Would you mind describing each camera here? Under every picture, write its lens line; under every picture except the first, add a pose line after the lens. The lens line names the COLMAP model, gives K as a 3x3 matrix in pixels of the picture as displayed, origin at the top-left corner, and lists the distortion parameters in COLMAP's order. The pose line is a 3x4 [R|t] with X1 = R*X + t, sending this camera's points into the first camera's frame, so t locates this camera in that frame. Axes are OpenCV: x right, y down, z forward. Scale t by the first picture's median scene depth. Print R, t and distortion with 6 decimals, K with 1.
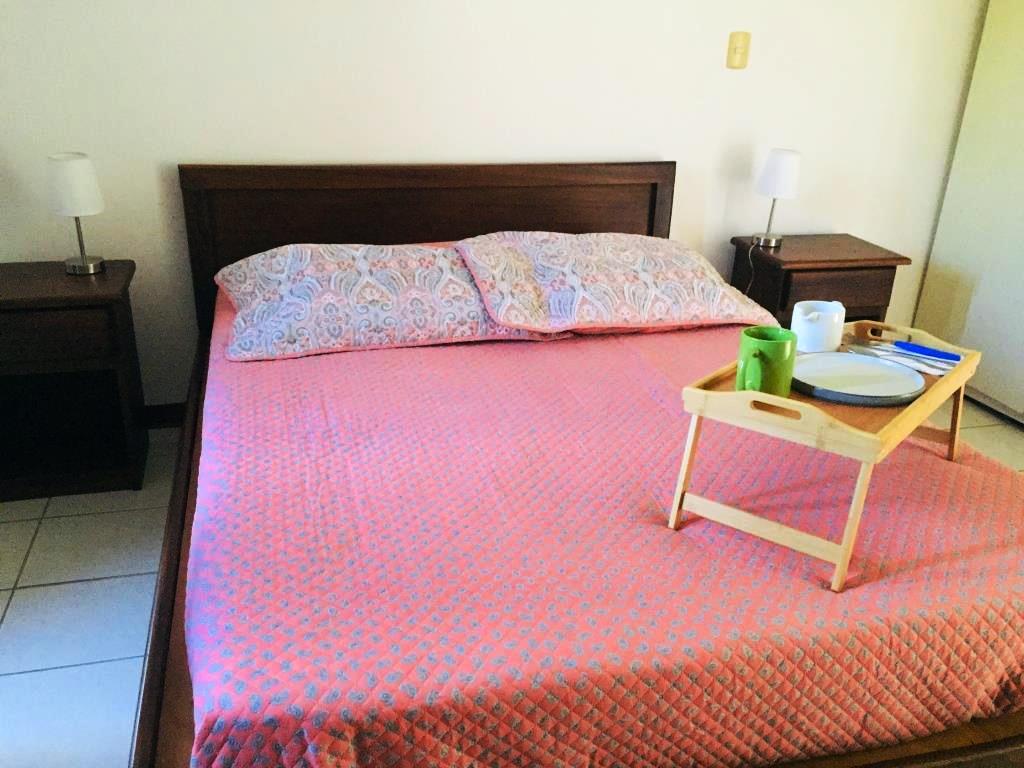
lens RADIAL K [[877.7, 0, 512.0], [0, 877.7, 384.0], [0, 0, 1]] dist [0.059138, -0.083859]
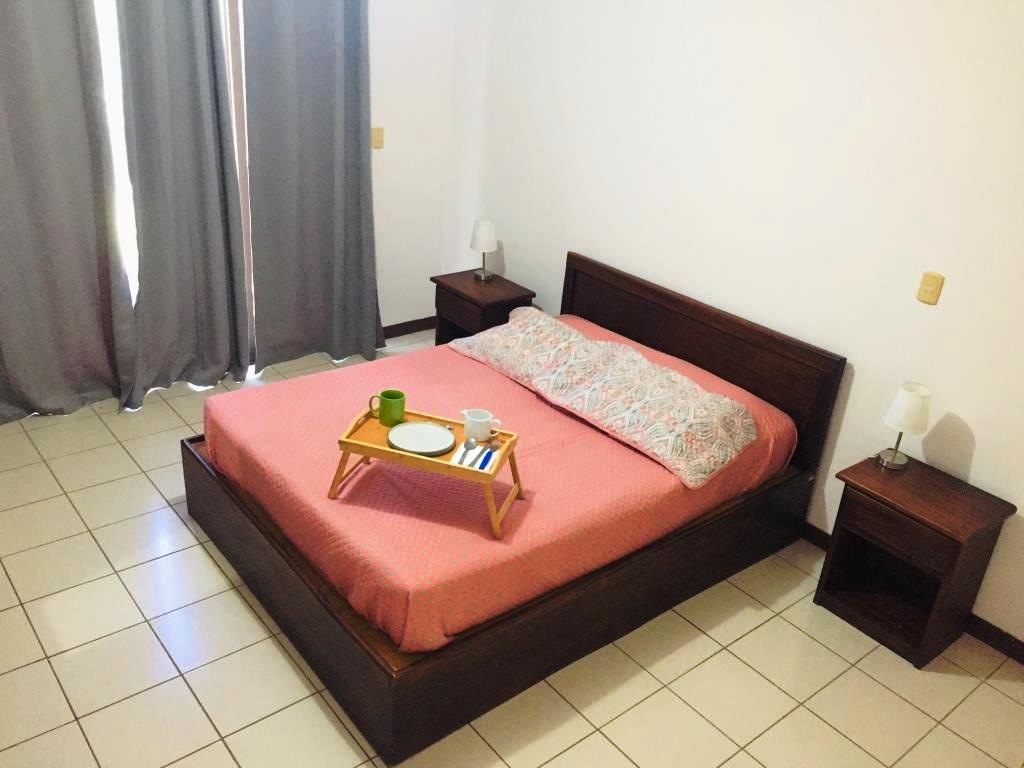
lens RADIAL K [[877.7, 0, 512.0], [0, 877.7, 384.0], [0, 0, 1]] dist [0.059138, -0.083859]
pose [[0.428029, 0.387135, -0.816650, 1.334240], [-0.414627, 0.887020, 0.203176, -0.390753], [0.803042, 0.251640, 0.540187, 0.046840]]
